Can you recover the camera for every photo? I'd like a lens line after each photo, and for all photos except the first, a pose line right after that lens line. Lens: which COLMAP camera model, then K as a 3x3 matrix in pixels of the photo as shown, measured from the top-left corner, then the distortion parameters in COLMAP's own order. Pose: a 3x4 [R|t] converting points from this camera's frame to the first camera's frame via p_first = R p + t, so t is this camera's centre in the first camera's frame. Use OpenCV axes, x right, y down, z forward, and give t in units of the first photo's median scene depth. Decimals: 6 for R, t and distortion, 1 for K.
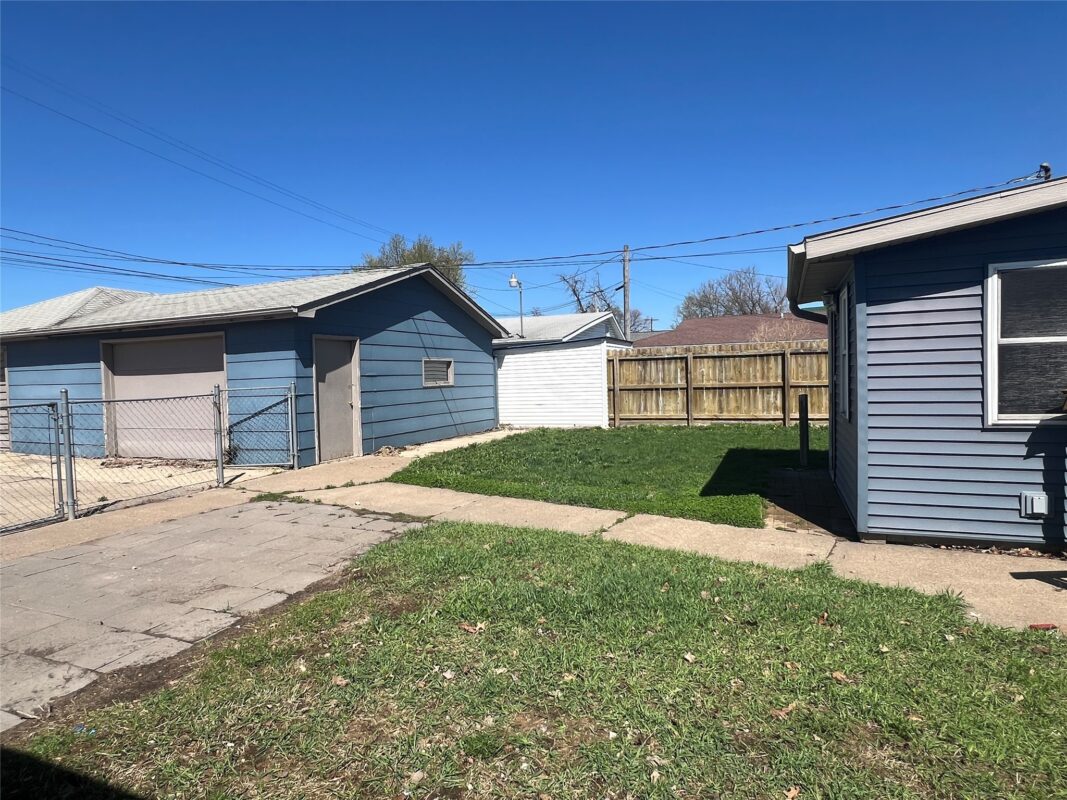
lens RADIAL K [[638.6, 0, 527.8], [0, 638.6, 391.7], [0, 0, 1]] dist [0.006666, 0.001644]
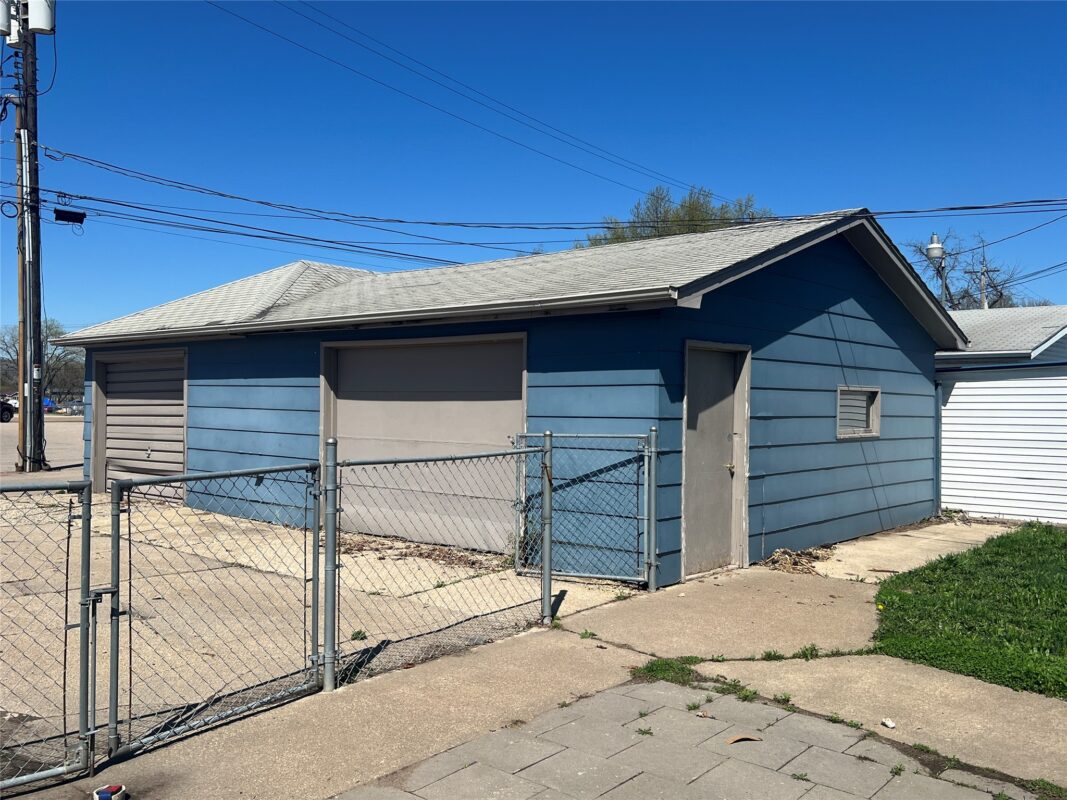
lens RADIAL K [[940.6, 0, 535.8], [0, 940.6, 401.8], [0, 0, 1]] dist [0.101293, -0.004103]
pose [[0.955098, 0.037607, -0.293895, -0.200919], [-0.044121, 0.998905, -0.015564, -0.017587], [0.292988, 0.027832, 0.955711, 0.183176]]
